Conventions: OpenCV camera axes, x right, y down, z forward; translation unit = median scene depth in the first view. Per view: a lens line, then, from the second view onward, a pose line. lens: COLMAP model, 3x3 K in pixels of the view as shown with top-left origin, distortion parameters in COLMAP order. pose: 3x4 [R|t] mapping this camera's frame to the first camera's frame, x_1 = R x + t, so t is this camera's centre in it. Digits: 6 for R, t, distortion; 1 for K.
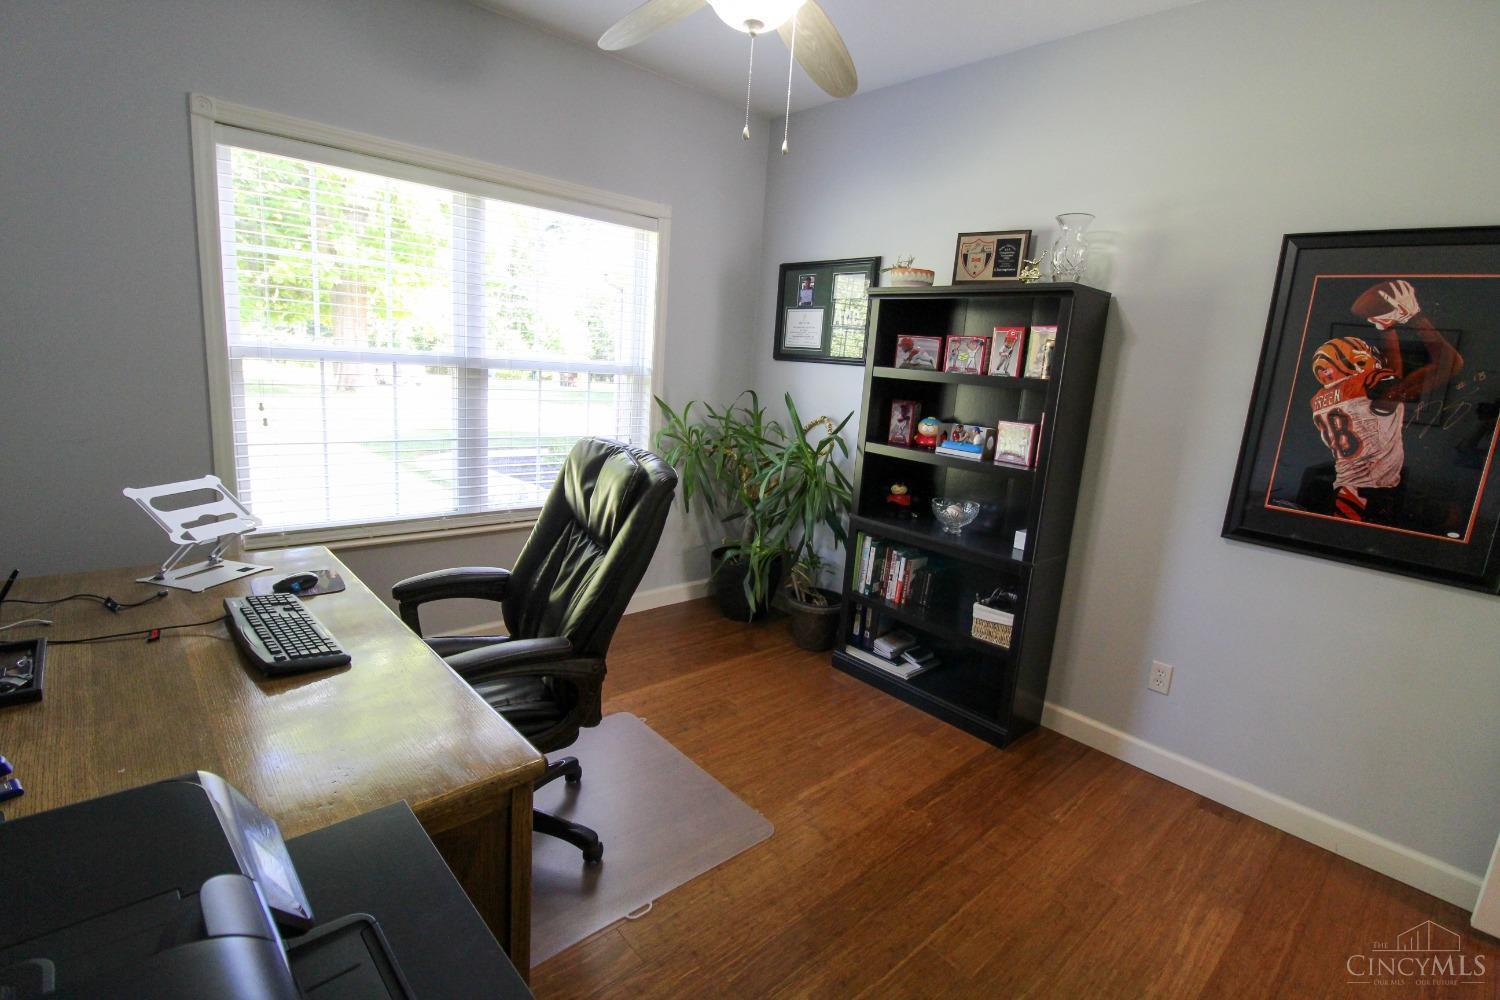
lens RADIAL K [[692.3, 0, 751.3], [0, 692.3, 498.1], [0, 0, 1]] dist [-0.005704, -0.009800]
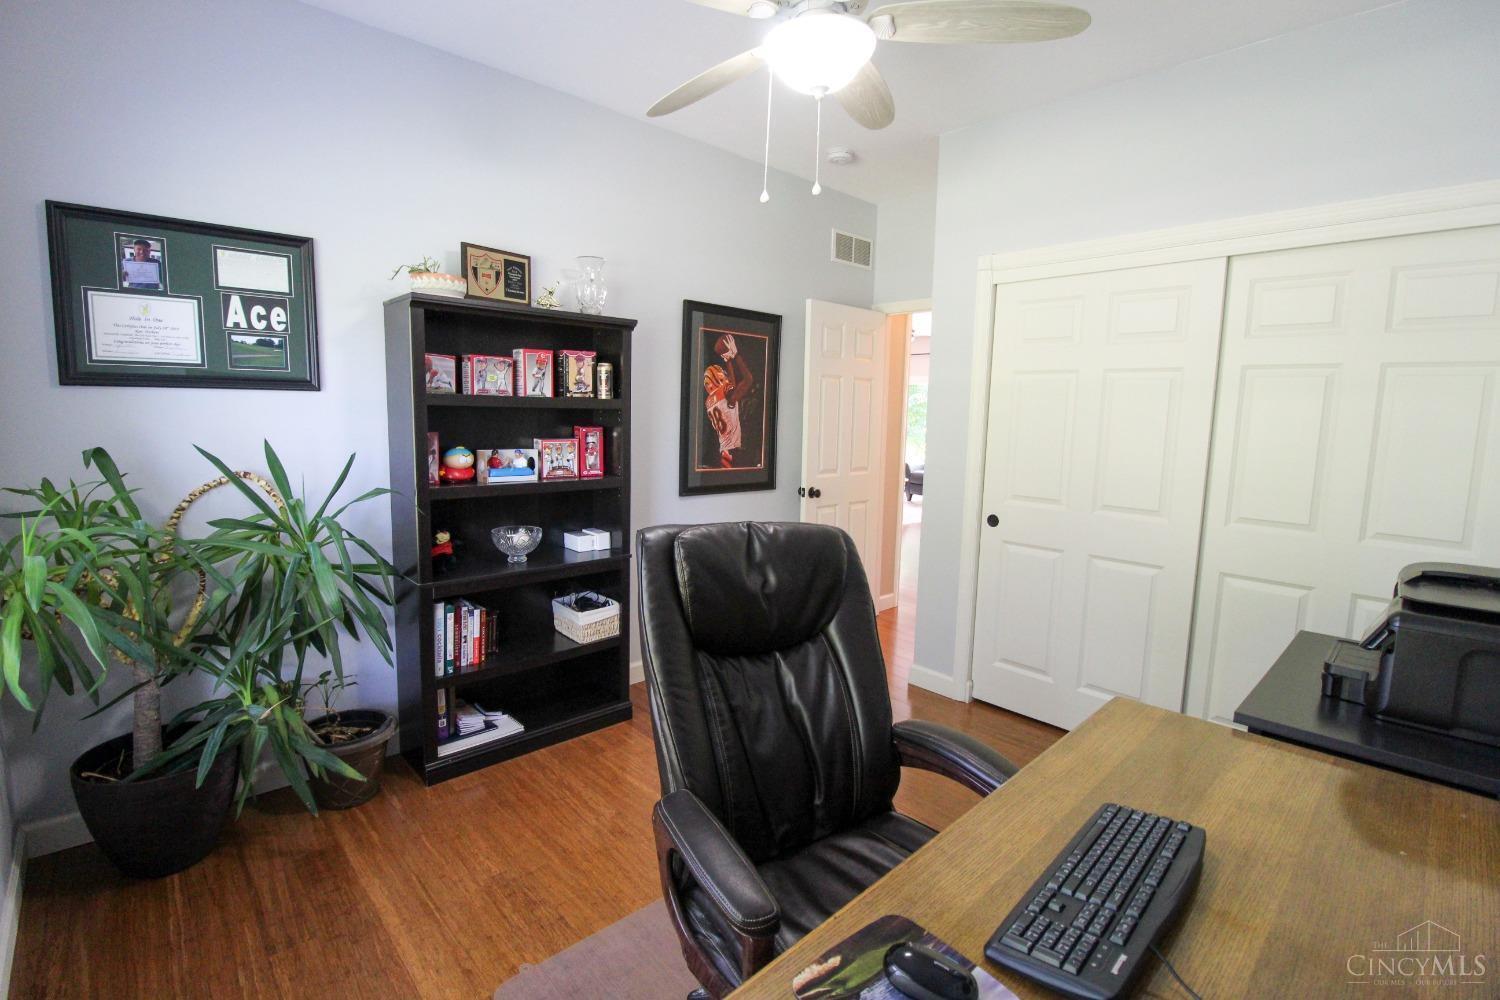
lens RADIAL K [[692.3, 0, 750.9], [0, 692.3, 495.3], [0, 0, 1]] dist [-0.005704, -0.009800]
pose [[-0.008057, -0.193705, 0.981027, -0.664348], [0.174967, 0.965651, 0.192106, -0.174201], [-0.984541, 0.173195, 0.026111, 0.675391]]
